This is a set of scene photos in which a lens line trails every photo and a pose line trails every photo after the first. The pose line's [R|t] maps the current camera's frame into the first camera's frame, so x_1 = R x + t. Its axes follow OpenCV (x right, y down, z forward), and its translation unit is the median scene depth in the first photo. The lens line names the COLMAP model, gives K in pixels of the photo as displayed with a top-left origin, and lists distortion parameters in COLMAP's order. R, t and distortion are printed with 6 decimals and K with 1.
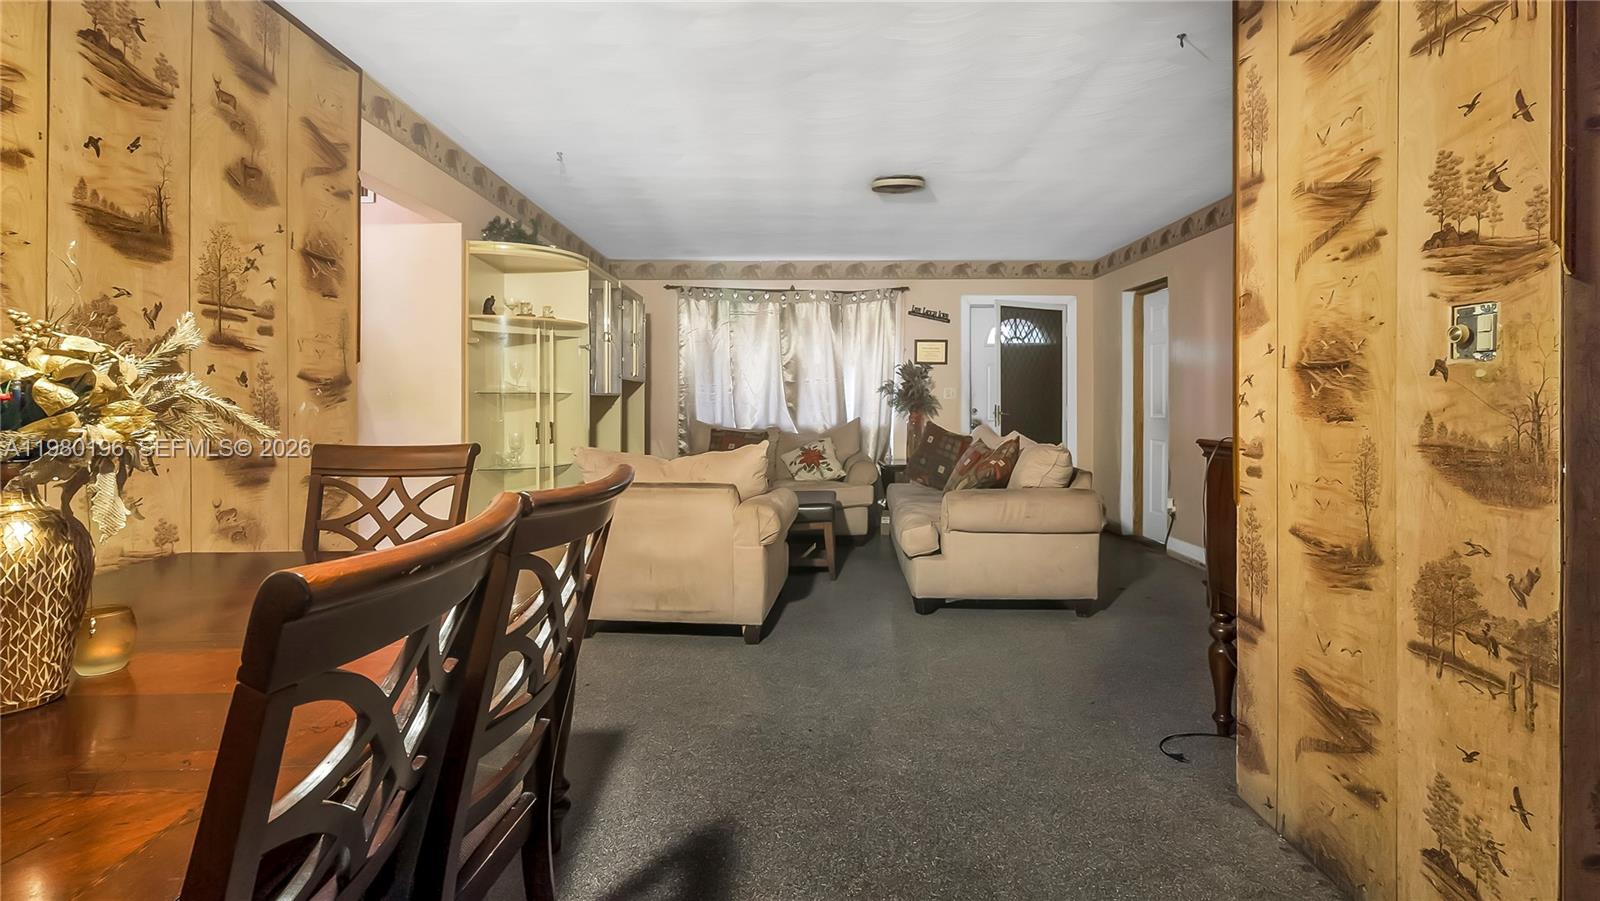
lens RADIAL K [[760.0, 0, 797.6], [0, 760.0, 440.7], [0, 0, 1]] dist [-0.004867, 0.000217]
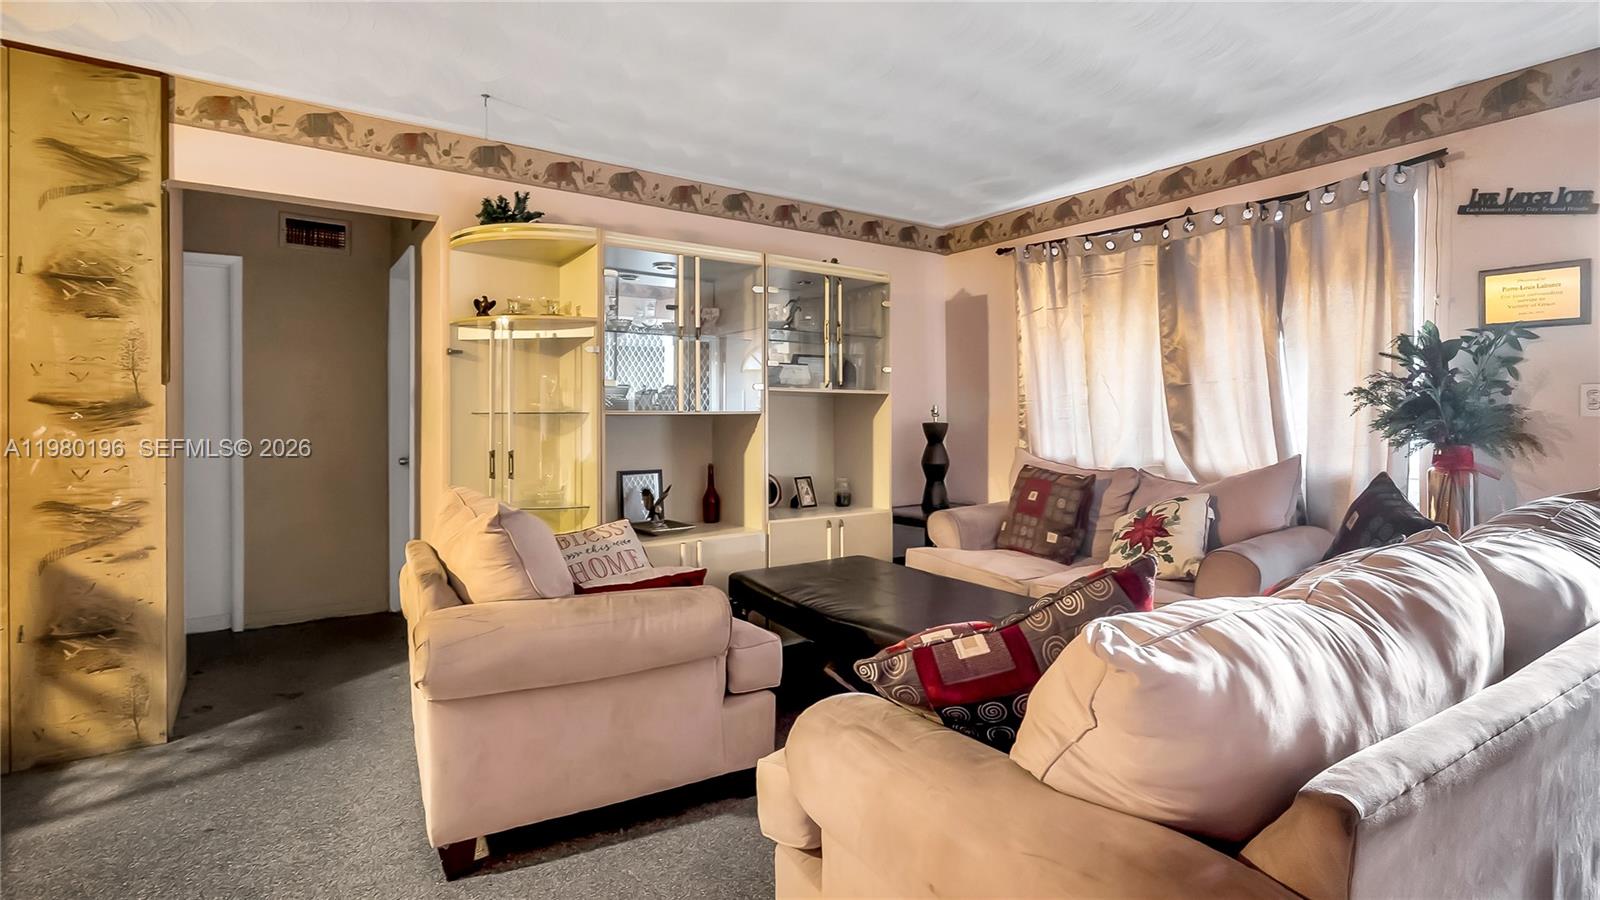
lens RADIAL K [[760.0, 0, 797.6], [0, 760.0, 440.2], [0, 0, 1]] dist [-0.004867, 0.000217]
pose [[0.585081, 0.020341, -0.810720, 0.434297], [-0.038607, 0.999251, -0.002791, -0.040767], [0.810055, 0.032932, 0.585428, 0.732047]]
